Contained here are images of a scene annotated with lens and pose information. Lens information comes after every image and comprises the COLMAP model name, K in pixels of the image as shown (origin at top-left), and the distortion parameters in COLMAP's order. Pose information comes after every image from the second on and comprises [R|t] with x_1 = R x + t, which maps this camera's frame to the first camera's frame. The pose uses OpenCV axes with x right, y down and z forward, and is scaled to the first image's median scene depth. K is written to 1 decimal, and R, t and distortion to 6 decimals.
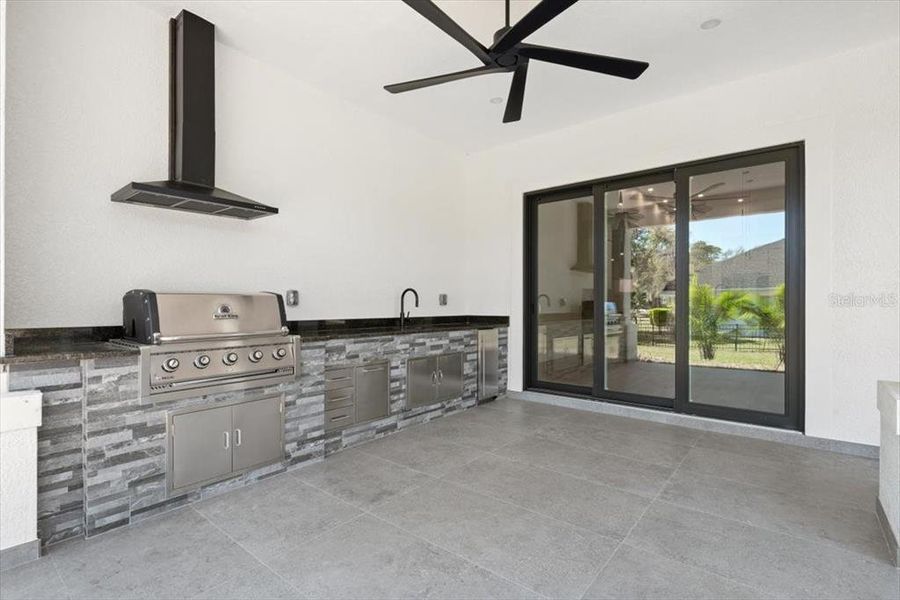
lens RADIAL K [[423.0, 0, 451.1], [0, 423.0, 303.4], [0, 0, 1]] dist [-0.000545, -0.000100]
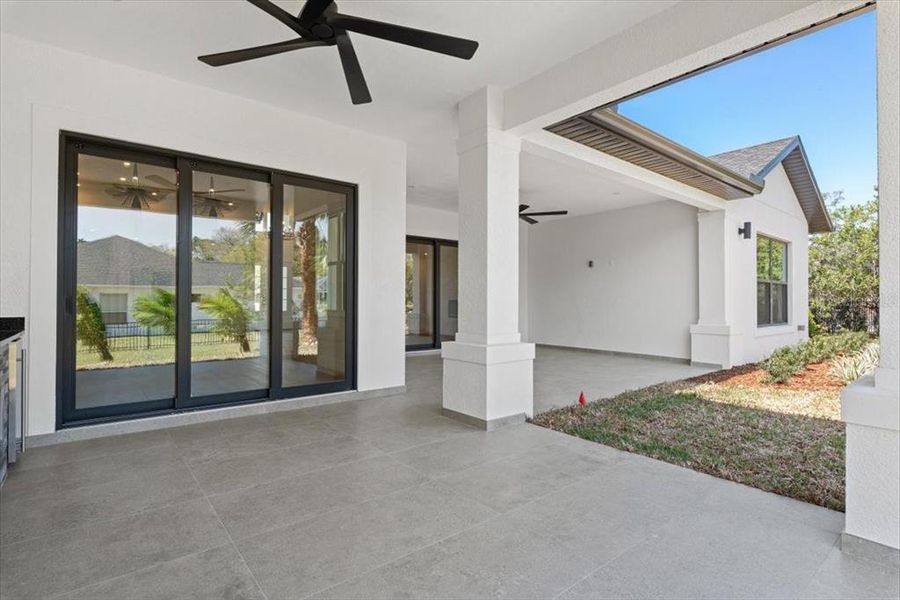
lens RADIAL K [[437.6, 0, 446.0], [0, 437.6, 297.3], [0, 0, 1]] dist [0.003242, 0.000426]
pose [[0.220346, 0.006970, 0.975397, -0.532717], [-0.004643, 0.999971, -0.006097, 0.001921], [-0.975411, -0.003185, 0.220372, 0.382582]]
